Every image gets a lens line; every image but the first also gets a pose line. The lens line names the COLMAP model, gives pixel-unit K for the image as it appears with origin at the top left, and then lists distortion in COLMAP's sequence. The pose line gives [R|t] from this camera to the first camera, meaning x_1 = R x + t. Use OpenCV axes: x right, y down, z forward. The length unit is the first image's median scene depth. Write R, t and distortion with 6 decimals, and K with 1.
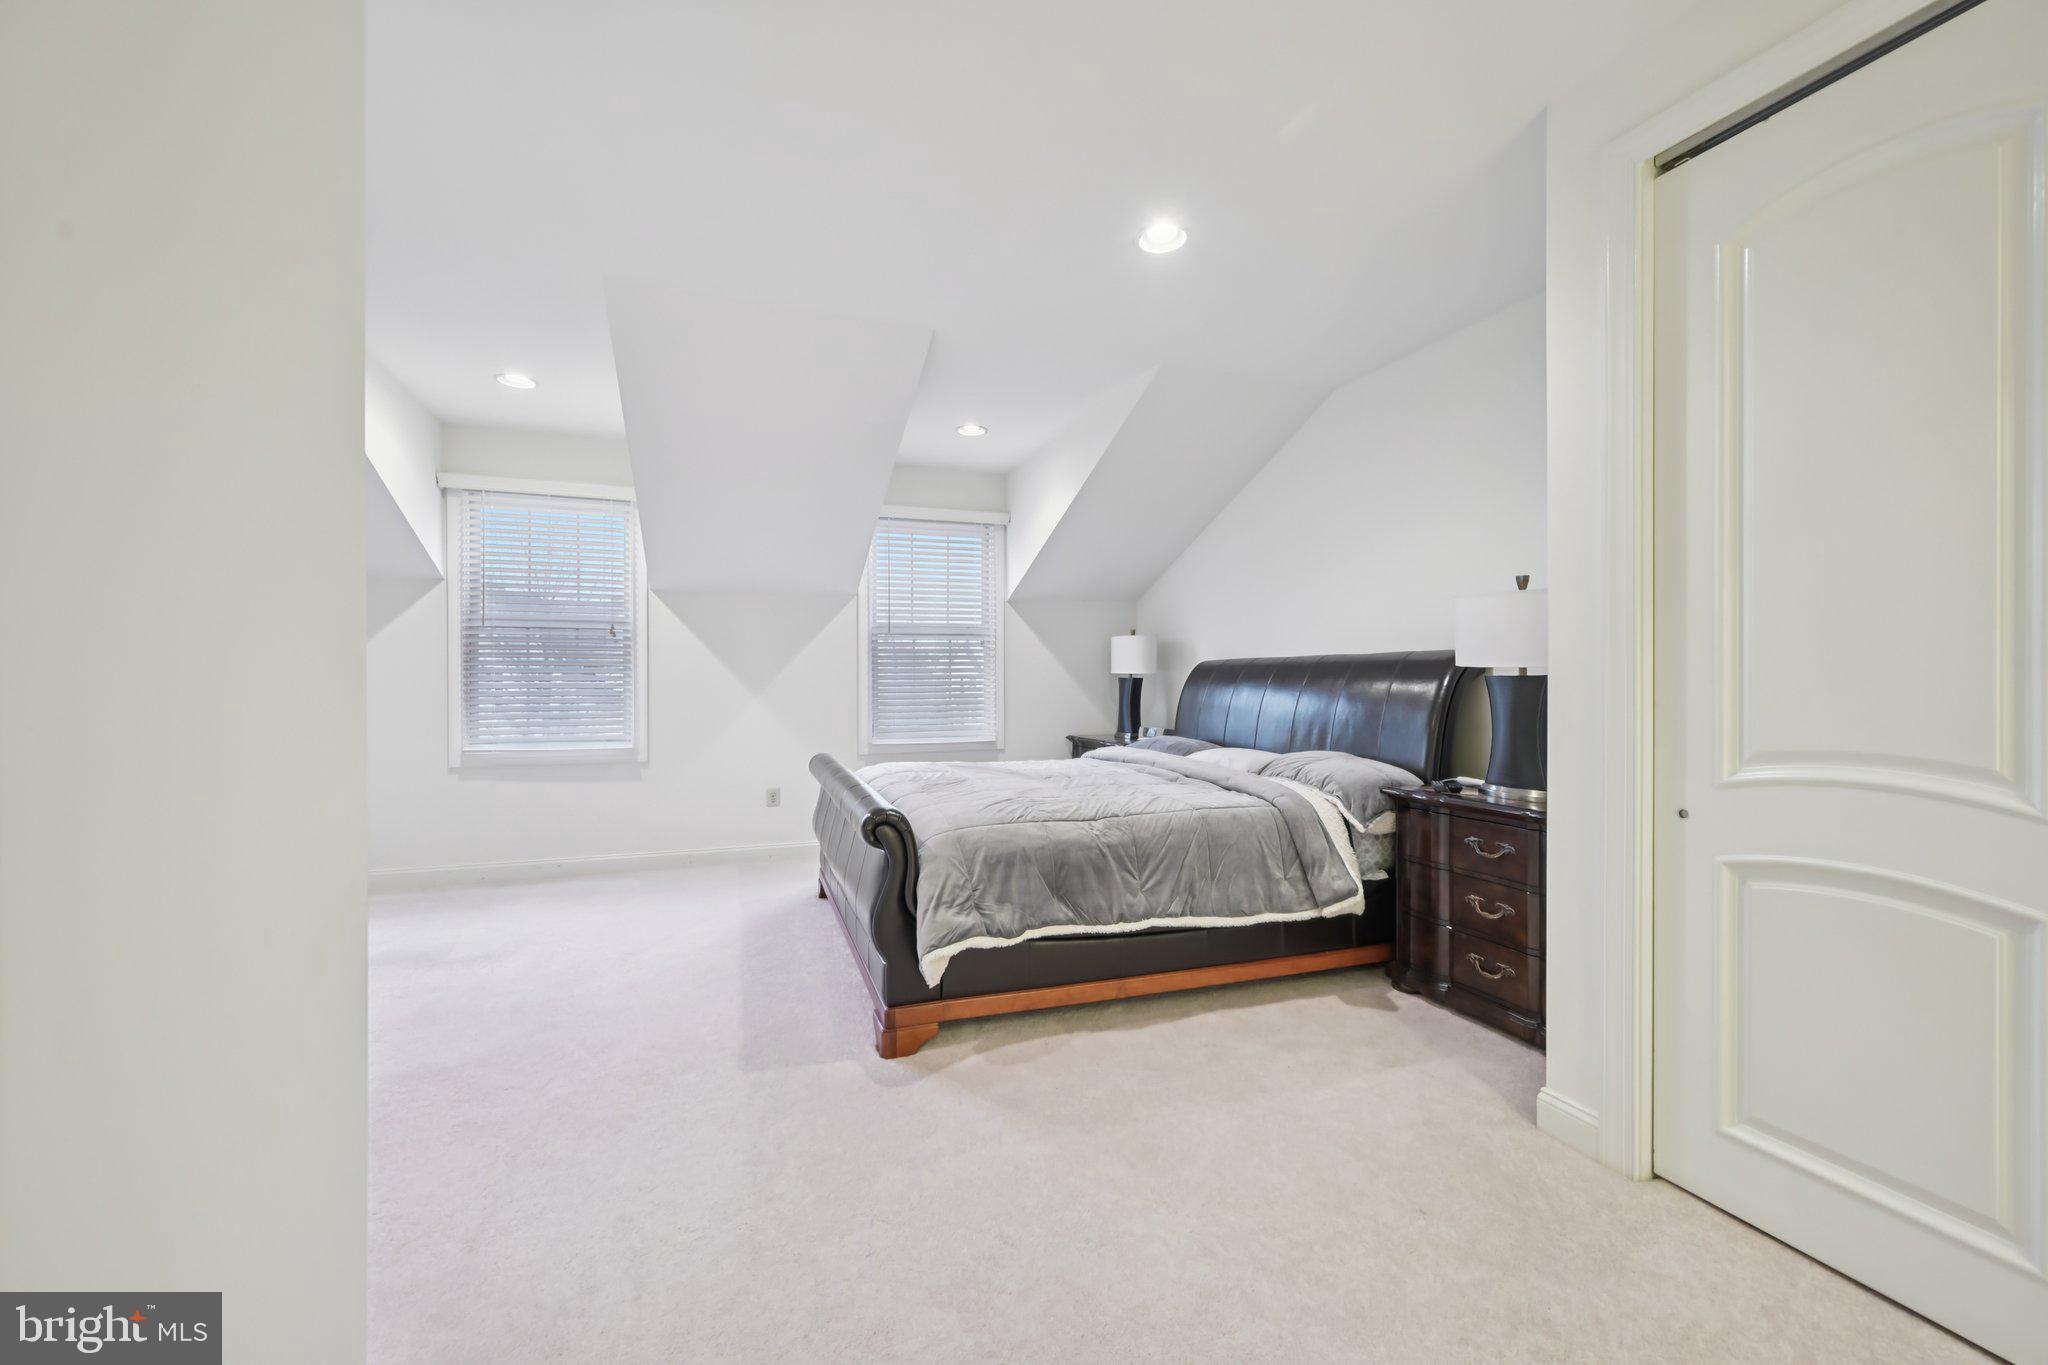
lens RADIAL K [[810.1, 0, 1017.1], [0, 810.1, 676.8], [0, 0, 1]] dist [-0.001888, 0.000619]
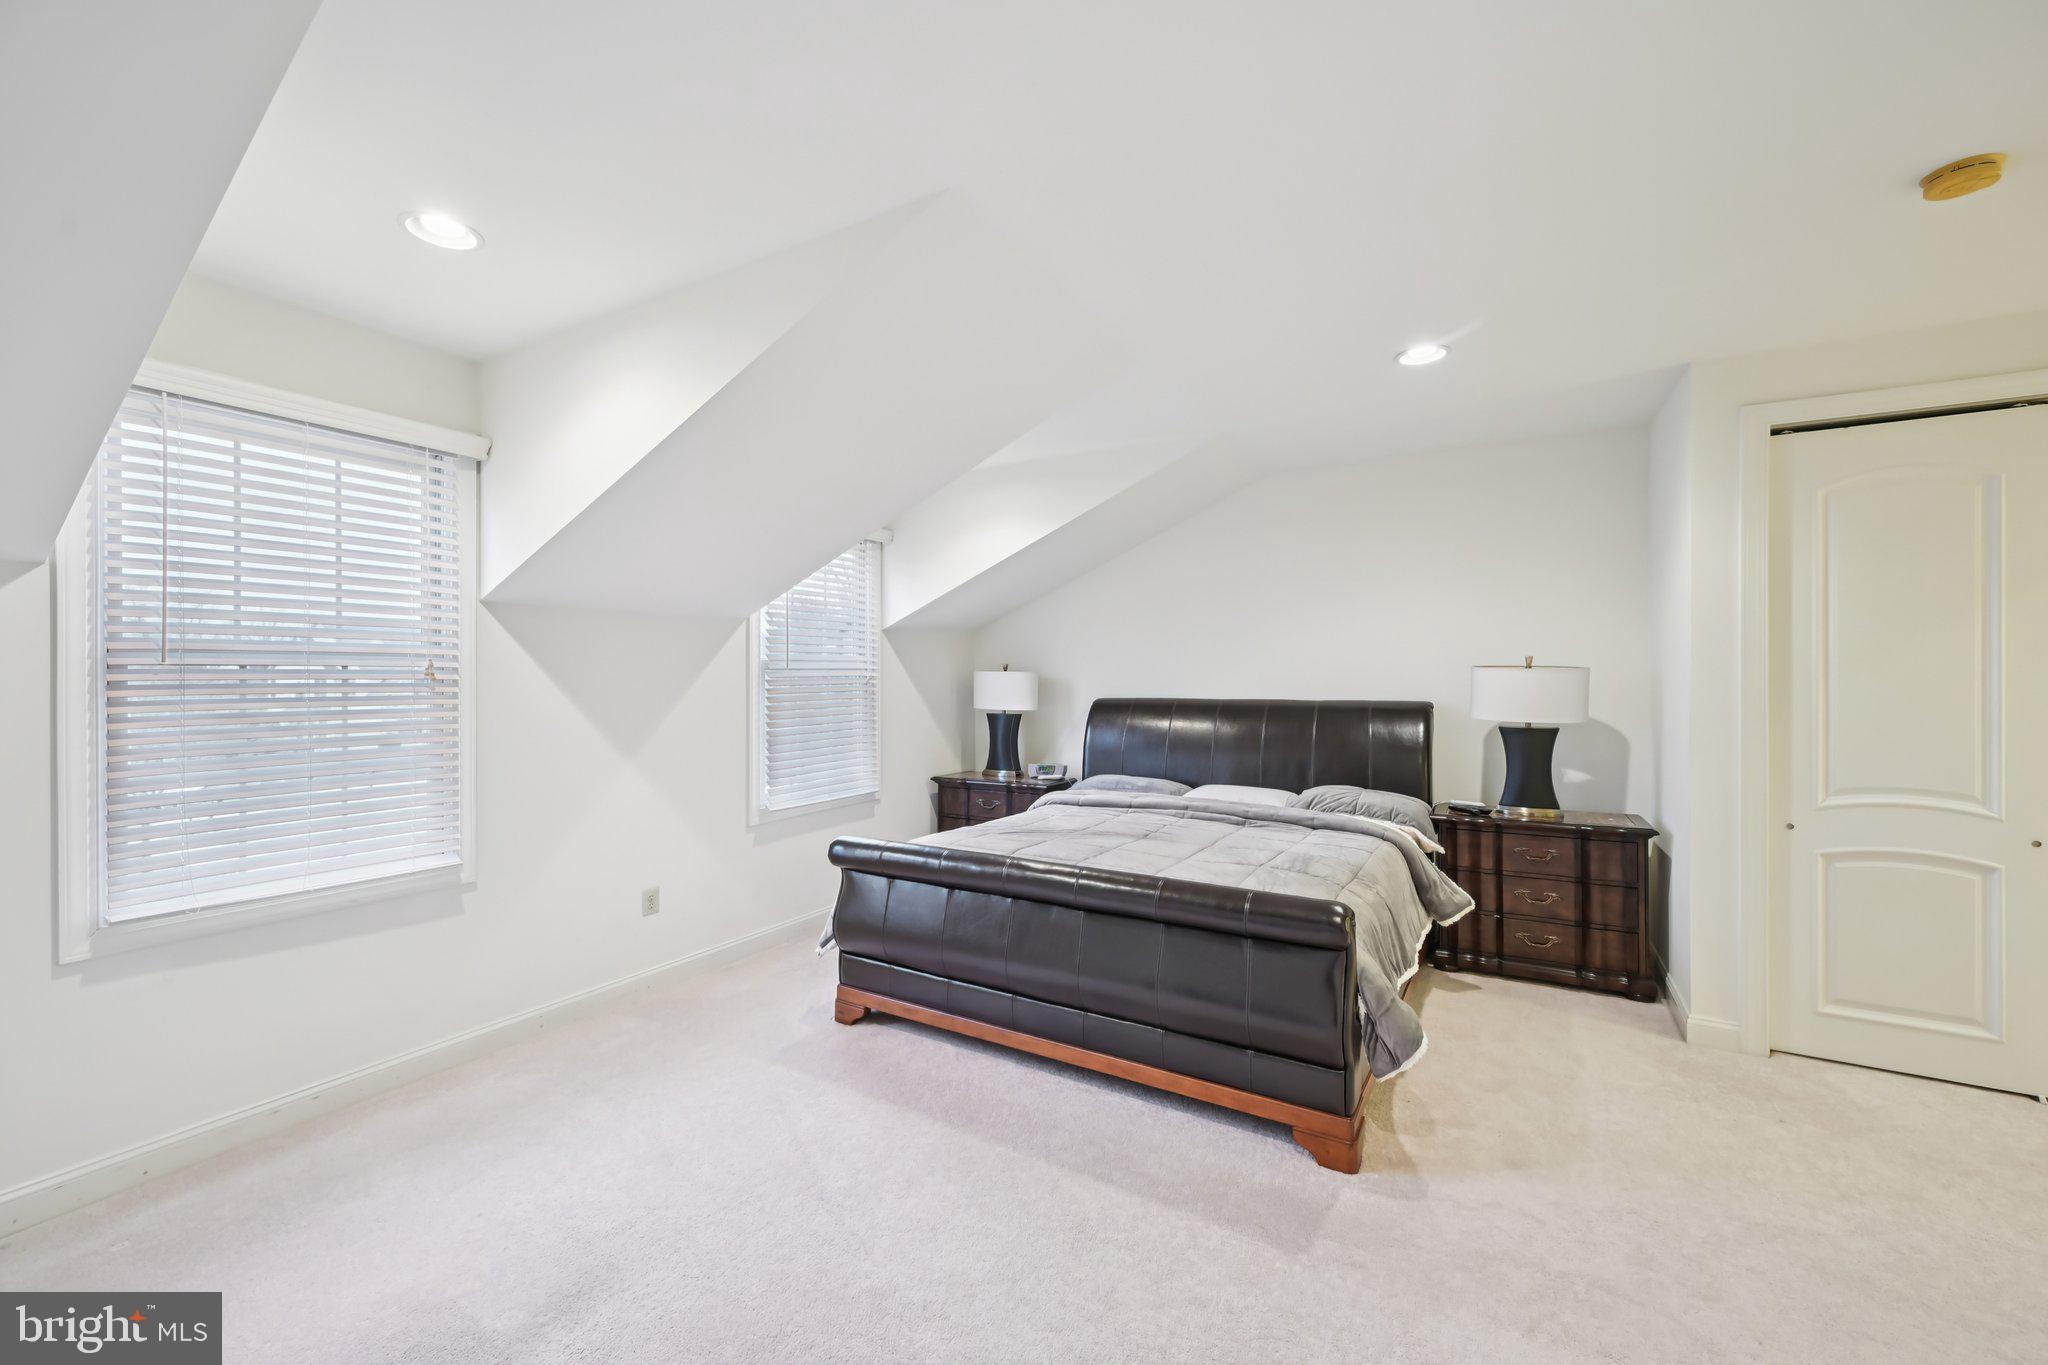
lens RADIAL K [[810.1, 0, 1017.1], [0, 810.1, 676.8], [0, 0, 1]] dist [-0.001888, 0.000619]
pose [[0.775736, -0.002534, 0.631053, -0.929712], [0.001889, 0.999997, 0.001695, -0.091577], [-0.631055, -0.000123, 0.775738, 0.459983]]
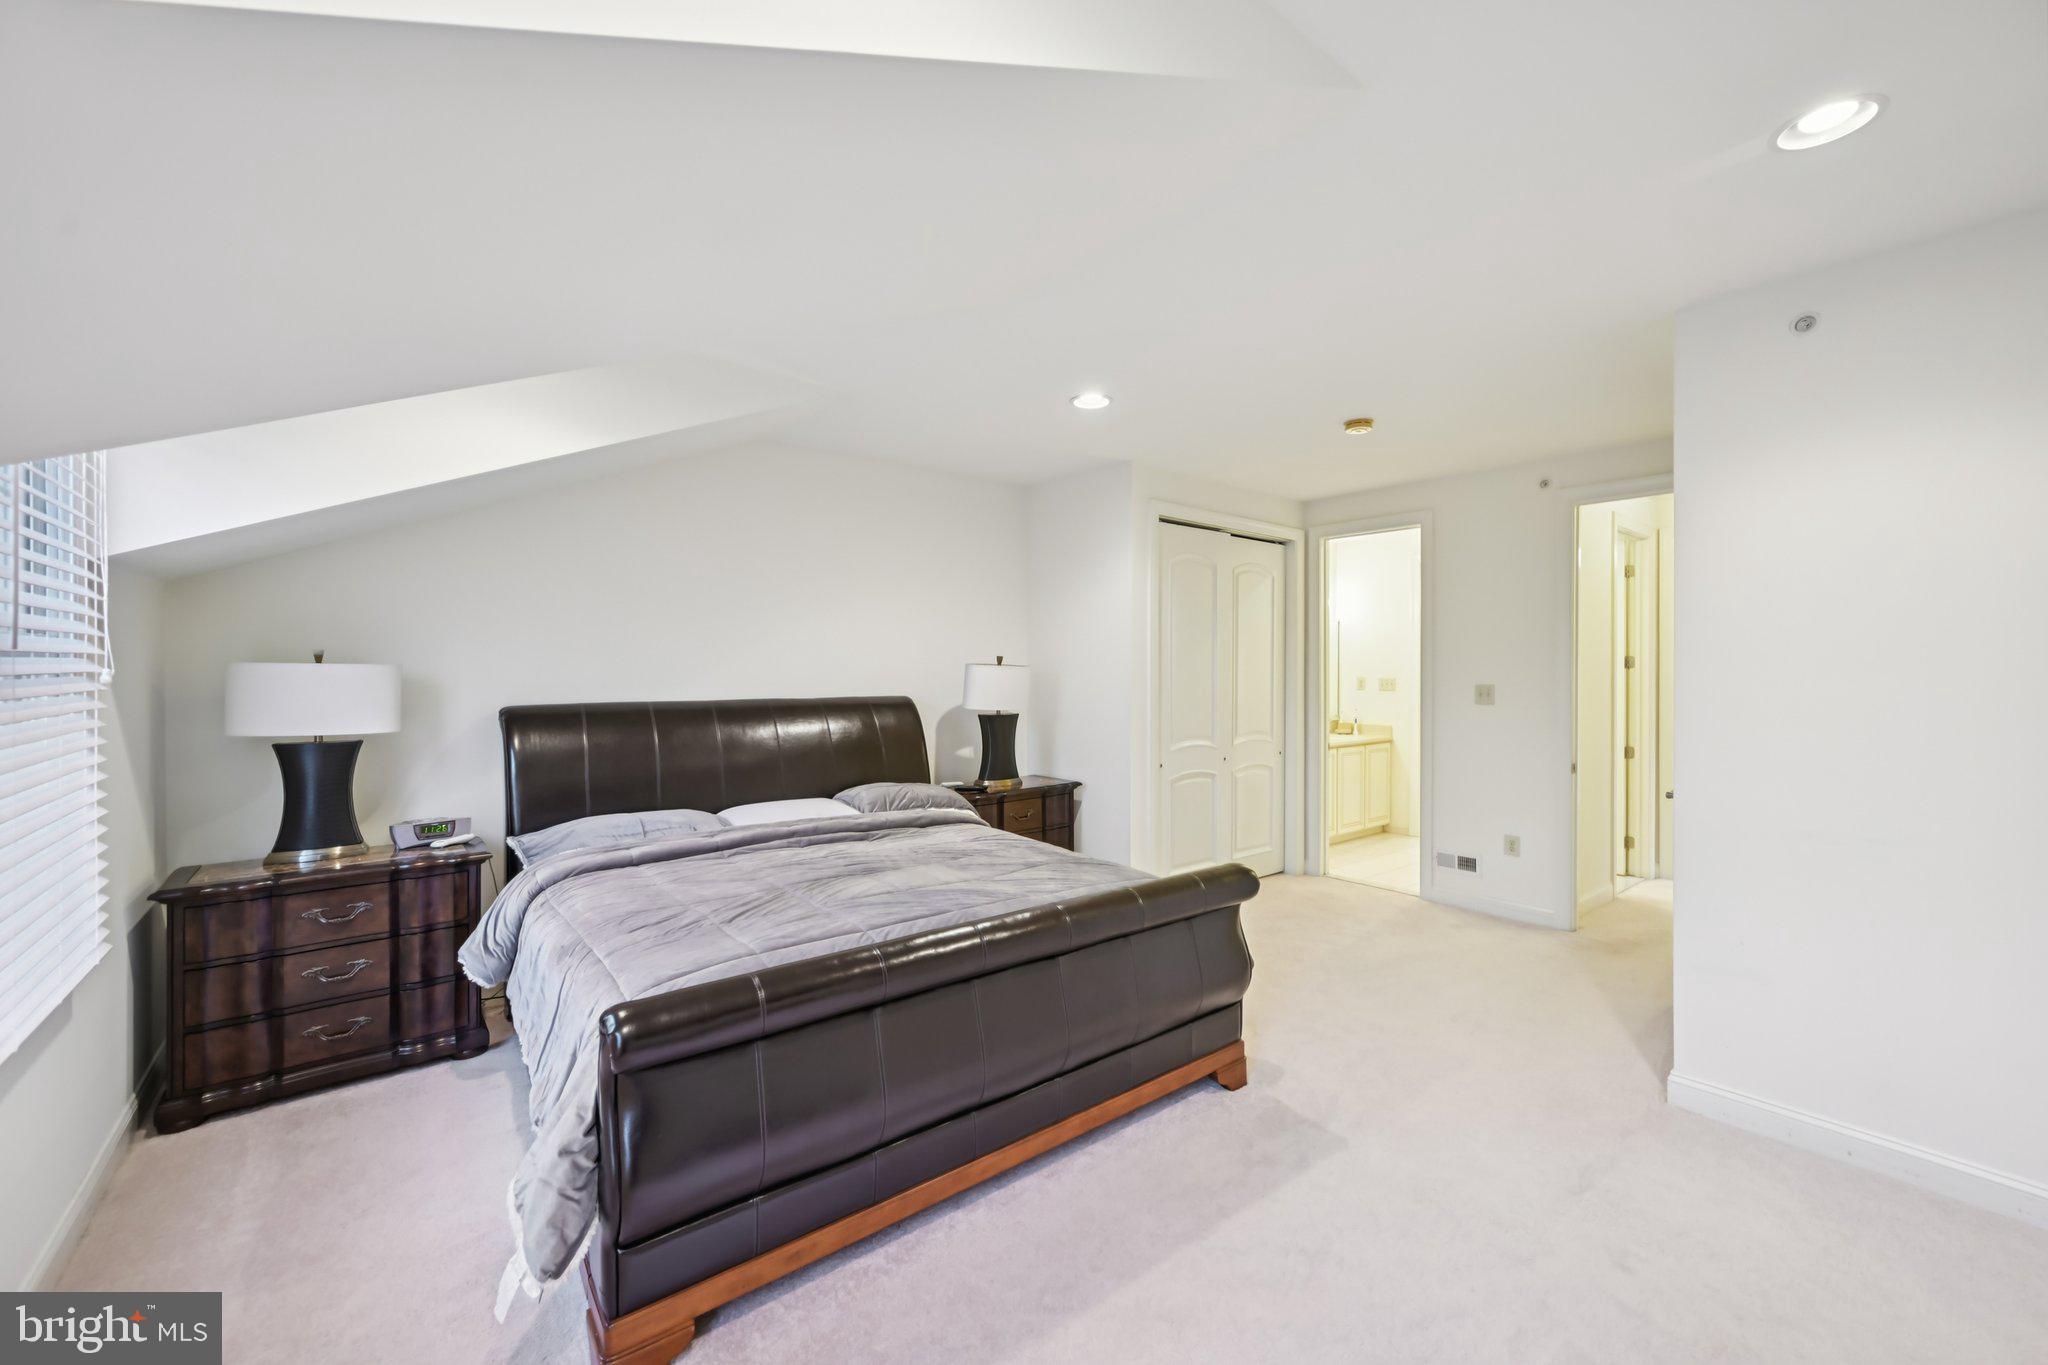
lens RADIAL K [[810.1, 0, 1017.1], [0, 810.1, 676.8], [0, 0, 1]] dist [-0.001888, 0.000619]
pose [[-0.312855, 0.005279, 0.949786, -0.998507], [0.007410, 0.999968, -0.003117, -0.074600], [-0.949772, 0.006063, -0.312884, 1.463343]]
